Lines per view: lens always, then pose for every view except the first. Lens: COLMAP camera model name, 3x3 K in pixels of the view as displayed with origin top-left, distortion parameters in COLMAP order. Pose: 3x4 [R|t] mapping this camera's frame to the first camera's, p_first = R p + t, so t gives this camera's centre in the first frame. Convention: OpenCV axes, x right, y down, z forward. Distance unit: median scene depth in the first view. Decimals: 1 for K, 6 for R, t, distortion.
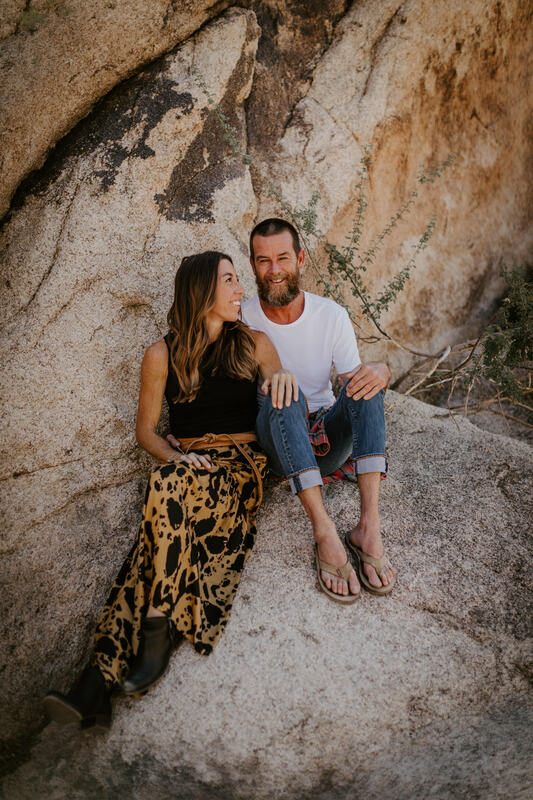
lens RADIAL K [[1147.1, 0, 266.5], [0, 1147.1, 400.0], [0, 0, 1]] dist [0.021129, -0.016811]
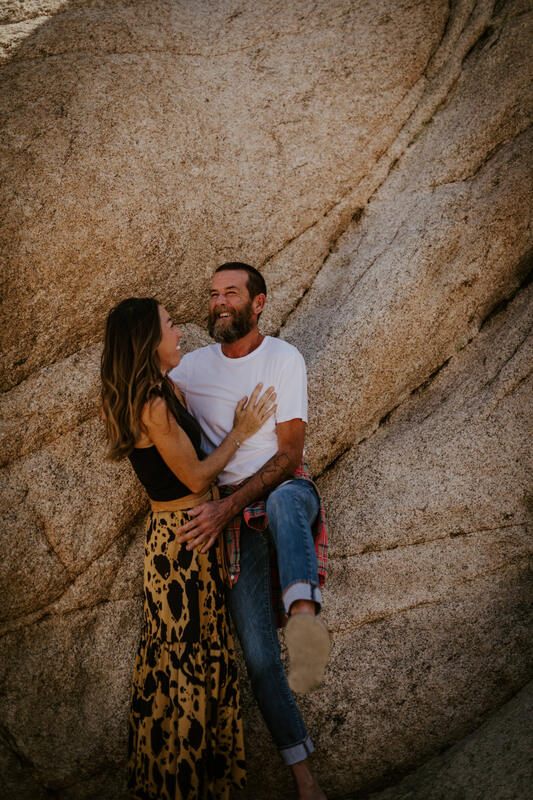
lens RADIAL K [[1147.1, 0, 266.5], [0, 1147.1, 400.0], [0, 0, 1]] dist [0.021129, -0.016811]
pose [[0.613418, -0.017472, -0.789565, 0.495871], [0.000885, 0.999770, -0.021436, -0.037737], [0.789758, 0.012450, 0.613293, 0.147521]]
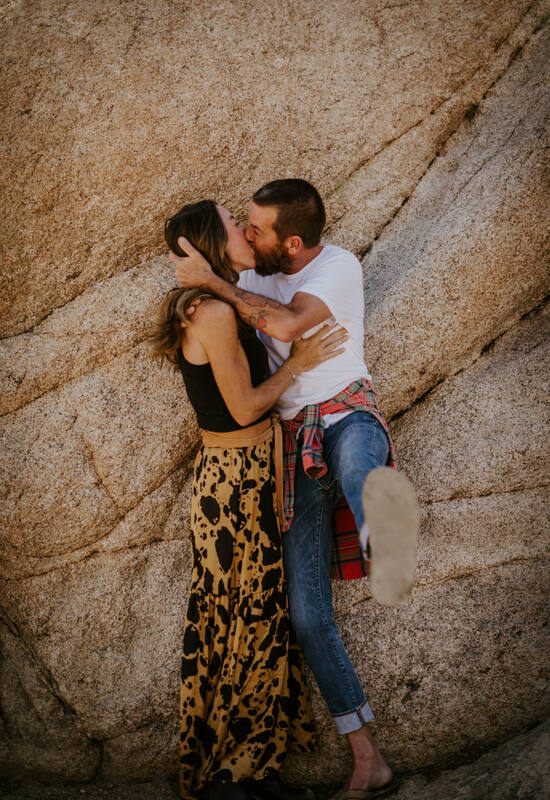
lens RADIAL K [[1178.7, 0, 271.9], [0, 1178.7, 389.1], [0, 0, 1]] dist [0.012699, 0.002729]
pose [[0.493021, 0.045897, -0.868806, 0.469972], [-0.023321, 0.998946, 0.039538, -0.042685], [0.869705, 0.000768, 0.493572, 0.261803]]
